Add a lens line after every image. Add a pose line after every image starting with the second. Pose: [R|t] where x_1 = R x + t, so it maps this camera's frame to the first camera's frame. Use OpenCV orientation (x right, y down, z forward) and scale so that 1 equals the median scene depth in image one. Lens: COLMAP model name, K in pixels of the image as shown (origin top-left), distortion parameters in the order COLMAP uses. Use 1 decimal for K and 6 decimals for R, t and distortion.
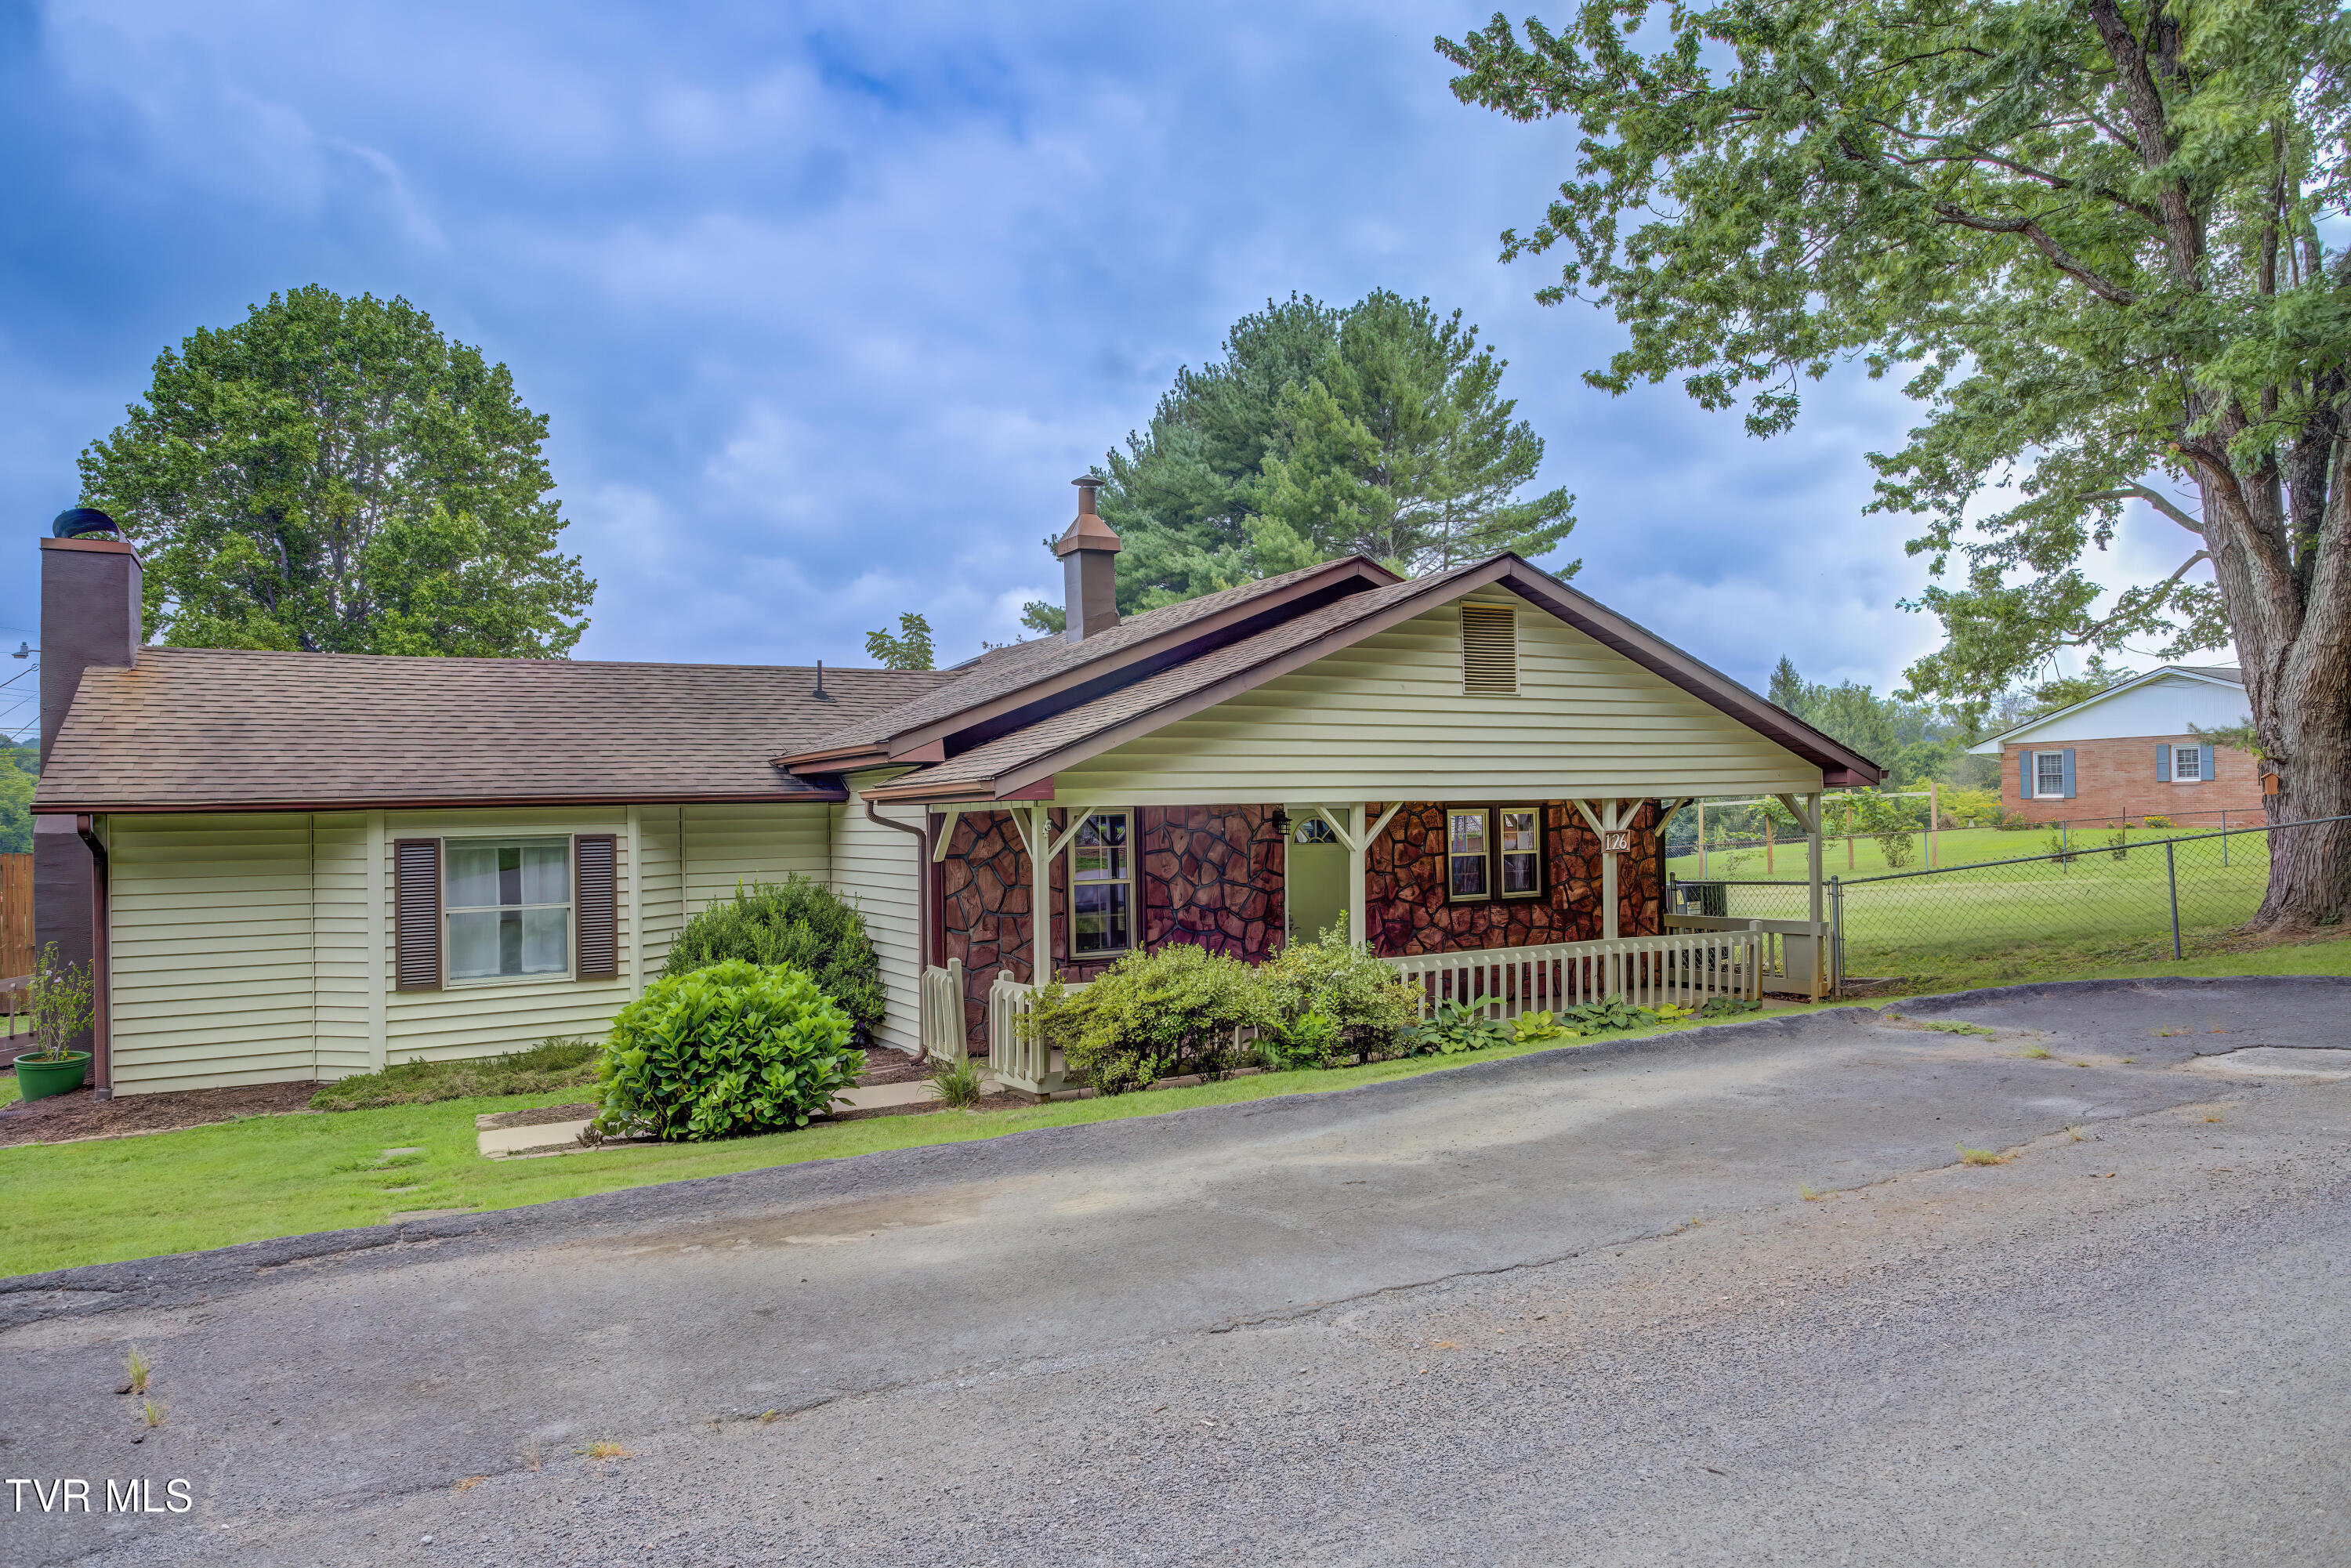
lens RADIAL K [[1492.2, 0, 1169.9], [0, 1492.2, 780.1], [0, 0, 1]] dist [-0.002122, 0.005651]
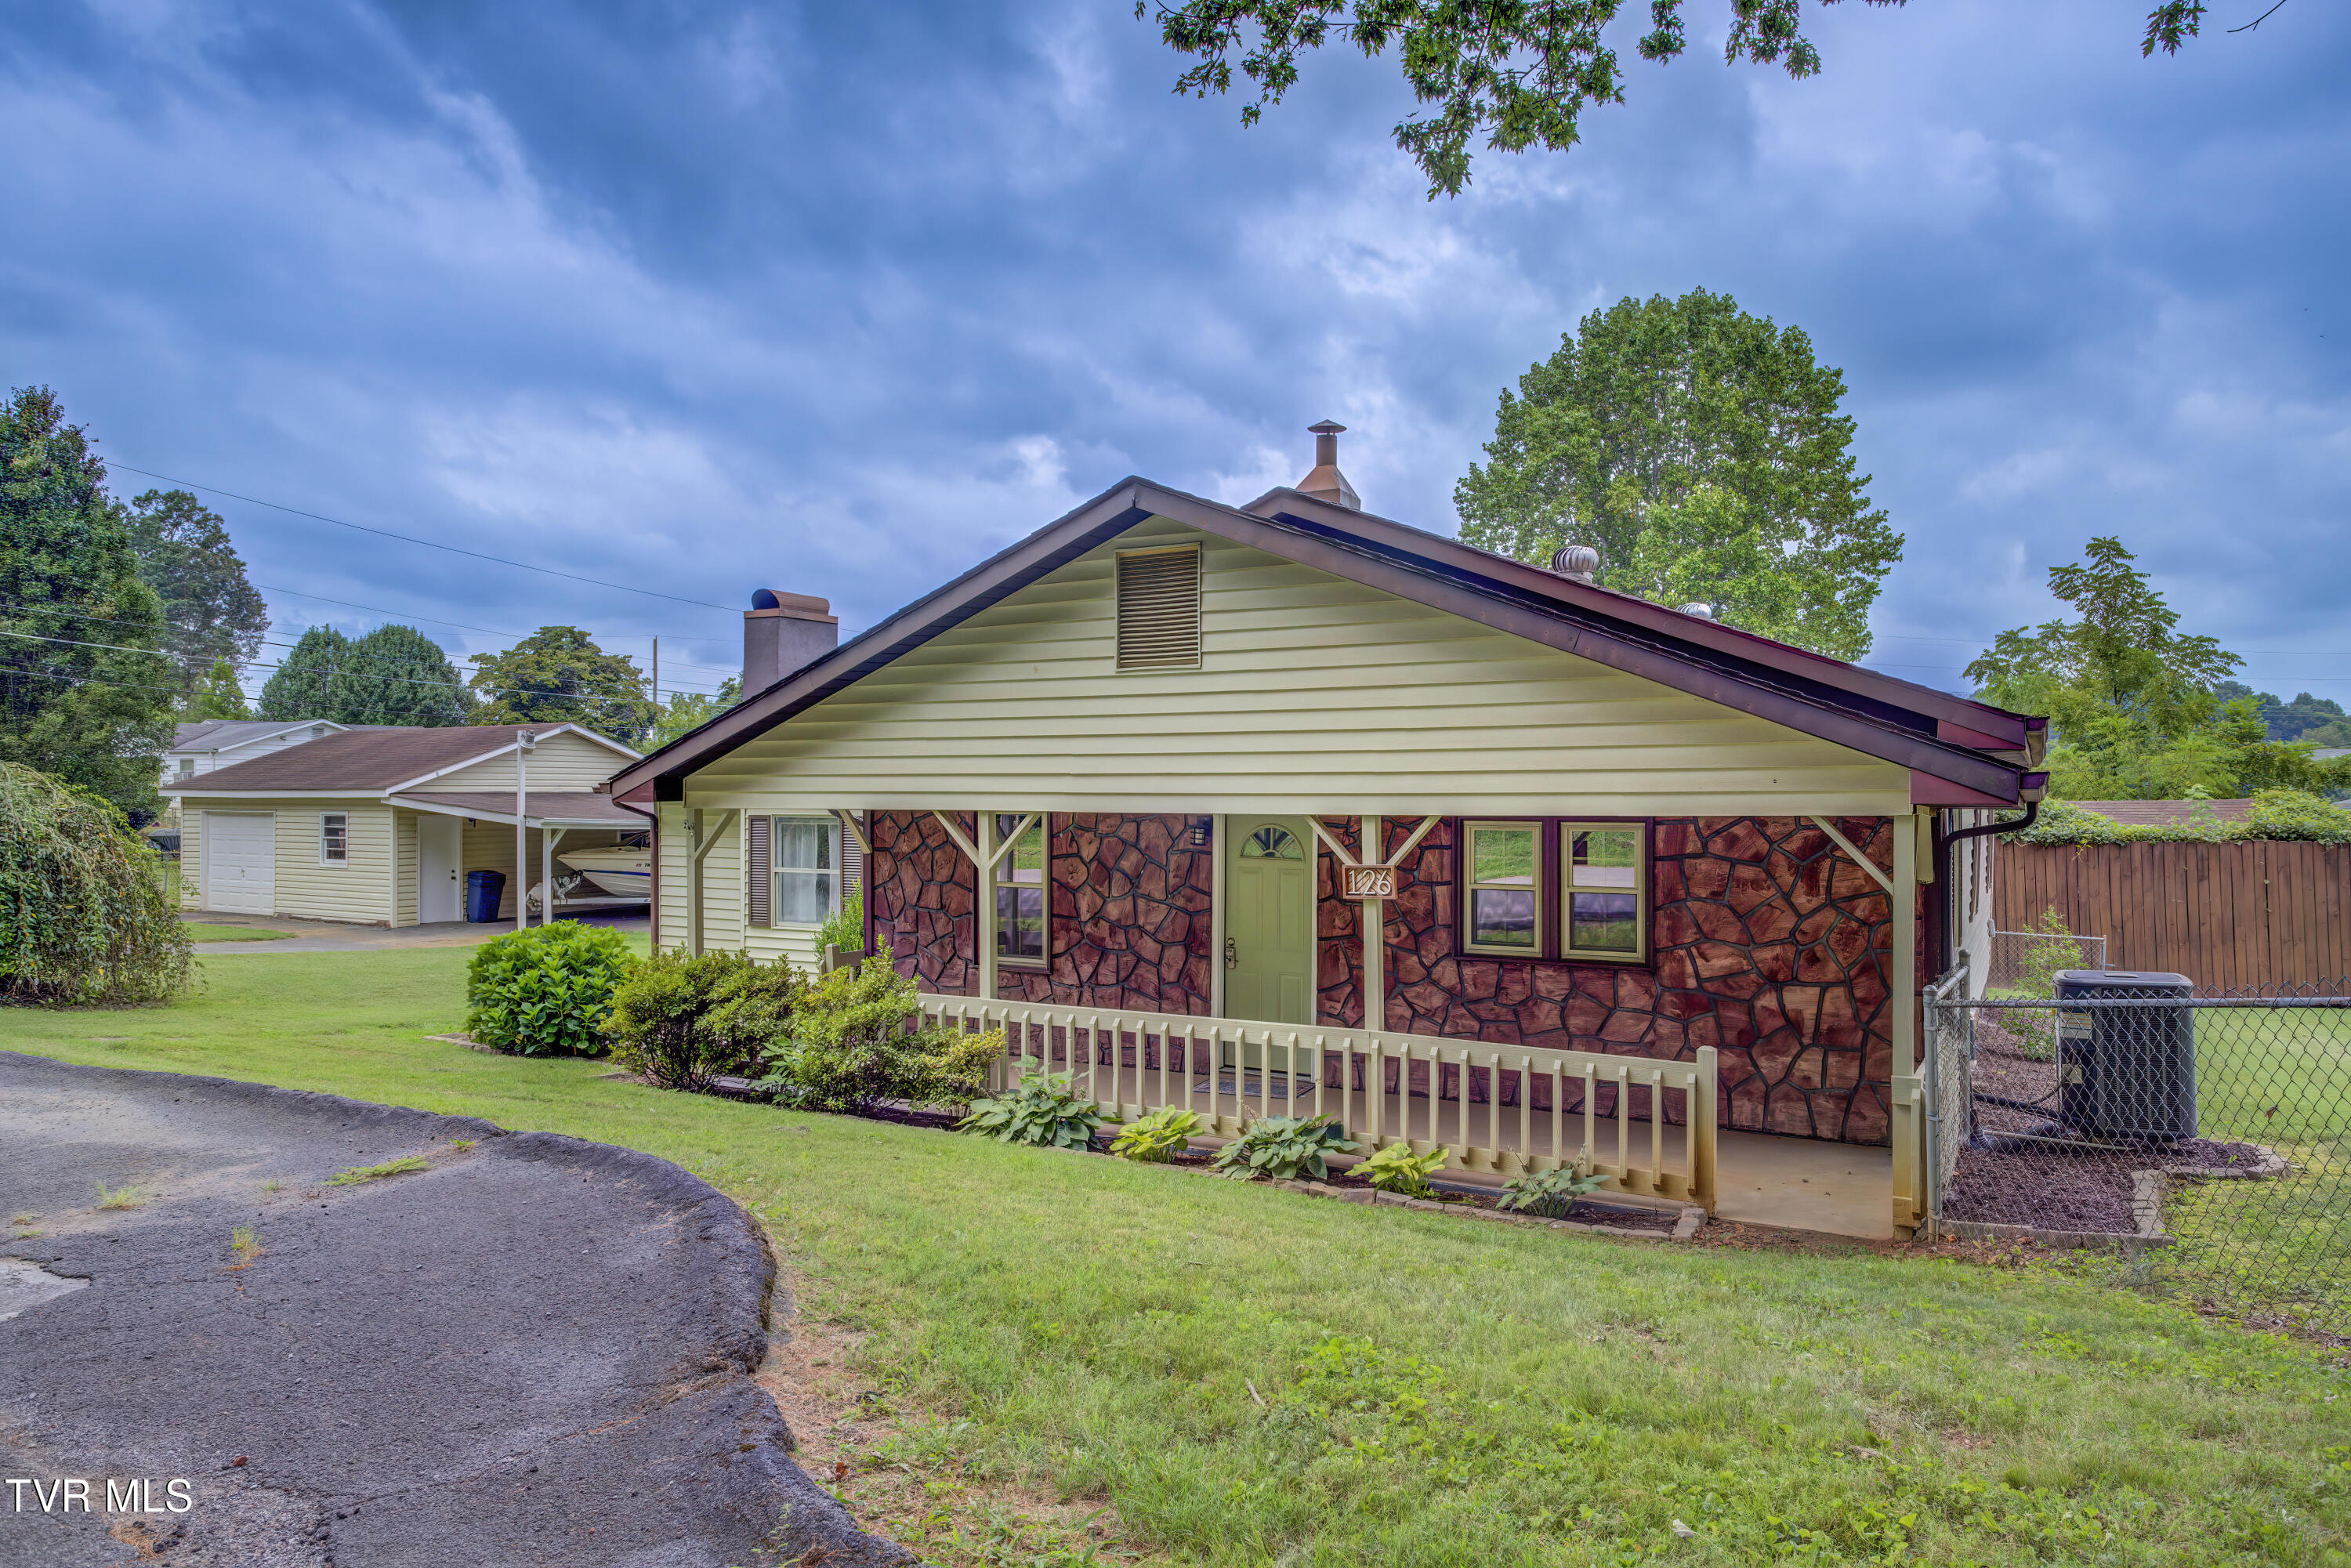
lens RADIAL K [[1492.2, 0, 1164.1], [0, 1492.2, 784.3], [0, 0, 1]] dist [-0.002122, 0.005651]
pose [[0.511629, 0.015666, -0.859064, 0.720959], [0.007981, 0.999704, 0.022984, -0.014821], [0.859169, -0.018616, 0.511353, 0.524043]]
